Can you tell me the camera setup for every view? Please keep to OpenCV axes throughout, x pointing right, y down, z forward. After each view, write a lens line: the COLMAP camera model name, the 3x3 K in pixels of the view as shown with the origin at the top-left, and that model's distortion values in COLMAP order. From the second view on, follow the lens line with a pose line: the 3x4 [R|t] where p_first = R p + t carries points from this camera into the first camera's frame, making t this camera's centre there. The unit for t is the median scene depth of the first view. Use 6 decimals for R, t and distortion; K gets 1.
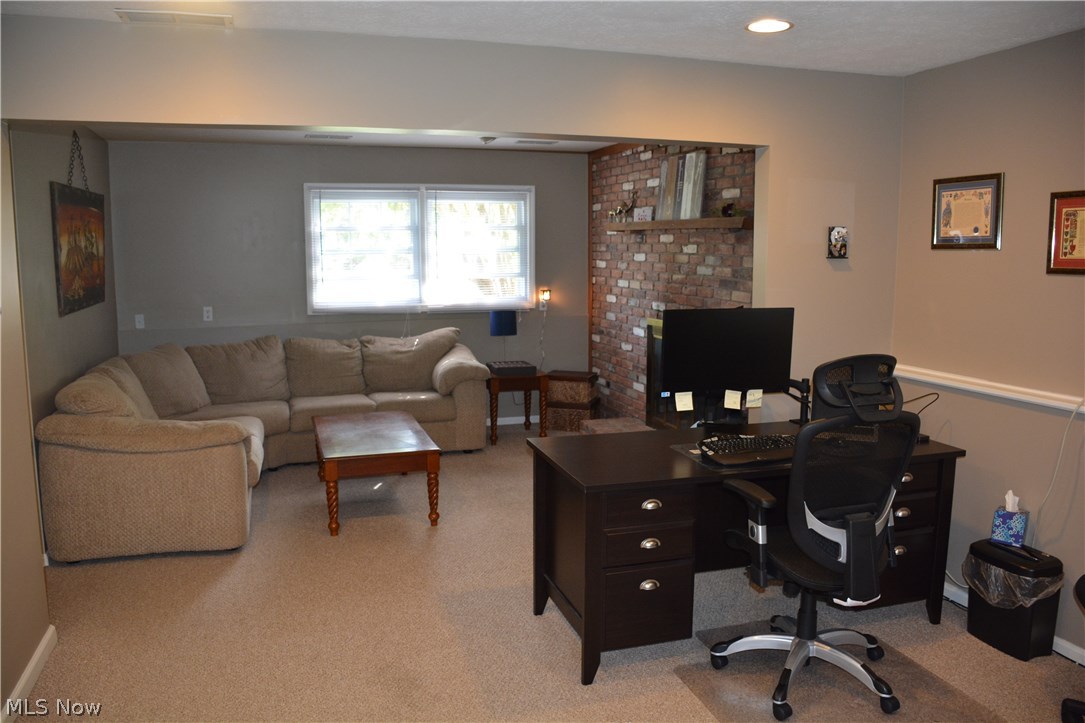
lens RADIAL K [[842.8, 0, 542.0], [0, 842.8, 364.5], [0, 0, 1]] dist [-0.148701, 0.089692]
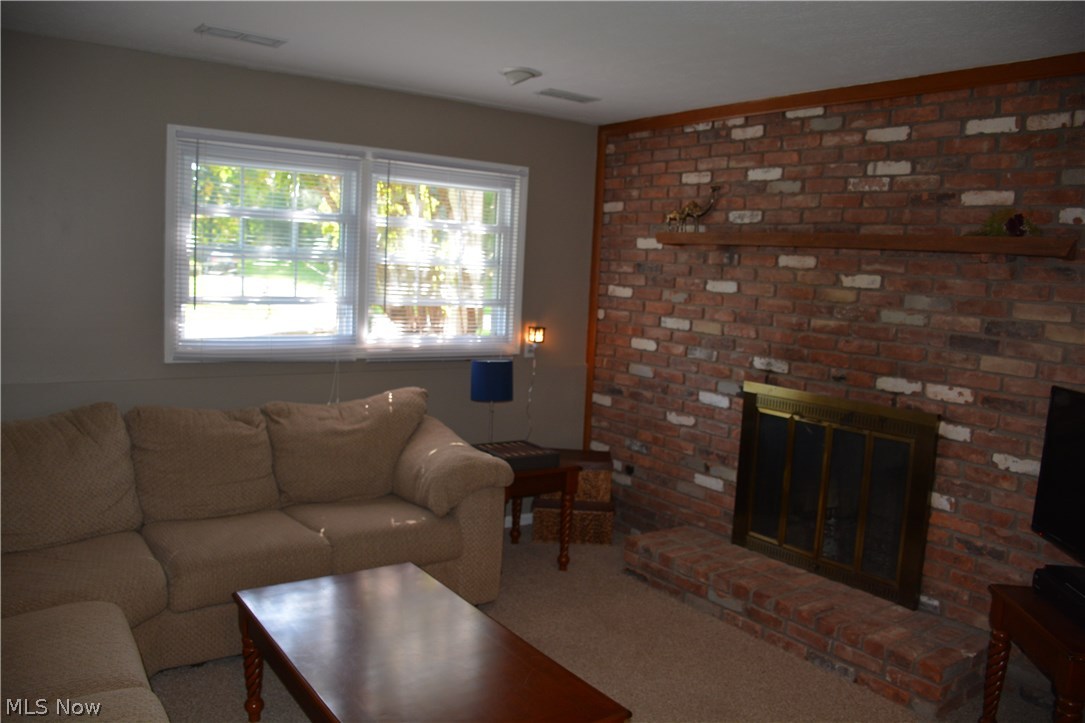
lens RADIAL K [[842.8, 0, 538.5], [0, 842.8, 358.8], [0, 0, 1]] dist [-0.148701, 0.089692]
pose [[0.954268, 0.016855, 0.298477, -0.208789], [-0.010393, 0.999676, -0.023221, -0.053103], [-0.298772, 0.019057, 0.954134, 0.407959]]
